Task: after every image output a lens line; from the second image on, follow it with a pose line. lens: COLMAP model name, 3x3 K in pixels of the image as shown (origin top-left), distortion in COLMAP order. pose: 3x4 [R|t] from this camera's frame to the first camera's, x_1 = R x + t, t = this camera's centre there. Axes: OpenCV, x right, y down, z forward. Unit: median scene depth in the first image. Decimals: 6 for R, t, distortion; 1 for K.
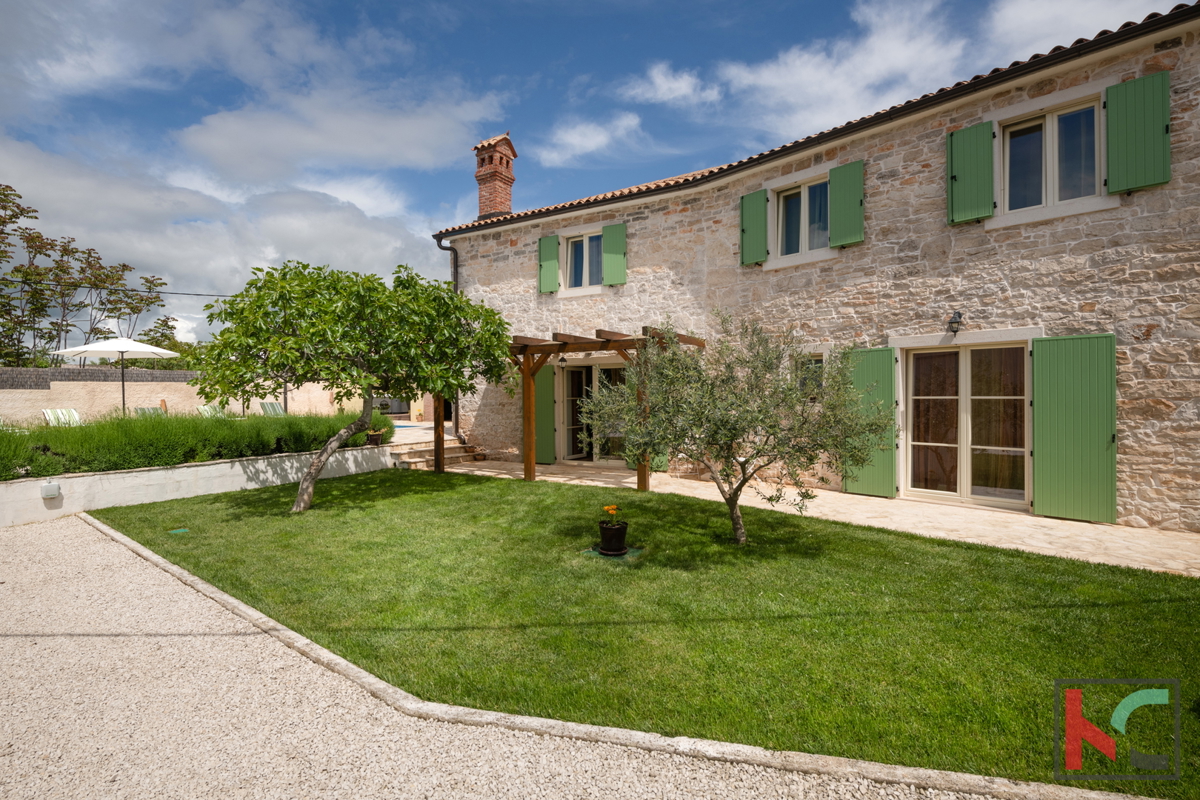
lens RADIAL K [[572.2, 0, 600.5], [0, 572.2, 396.5], [0, 0, 1]] dist [-0.014663, 0.000171]
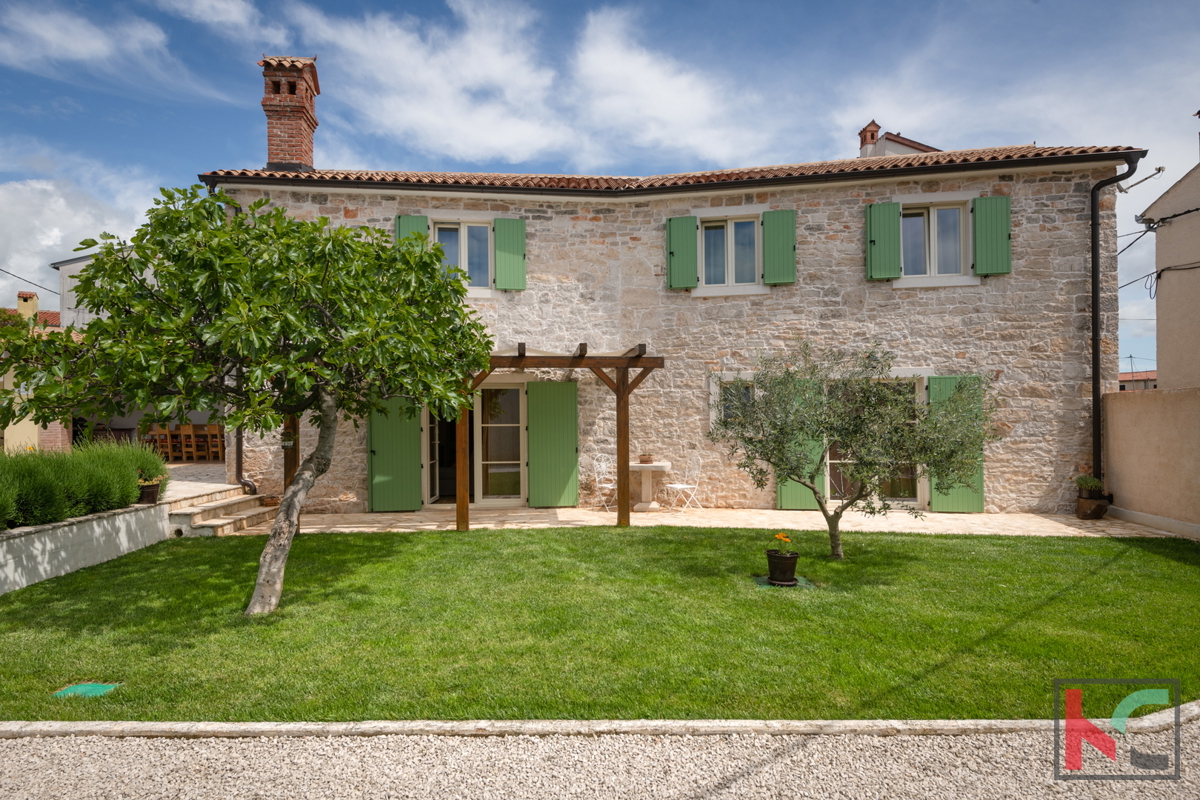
lens RADIAL K [[677.3, 0, 600.7], [0, 677.3, 406.5], [0, 0, 1]] dist [0.021953, -0.002536]
pose [[0.794669, 0.013216, 0.606899, -0.578816], [0.004403, 0.999611, -0.027532, 0.005293], [-0.607027, 0.024551, 0.794302, 0.158329]]
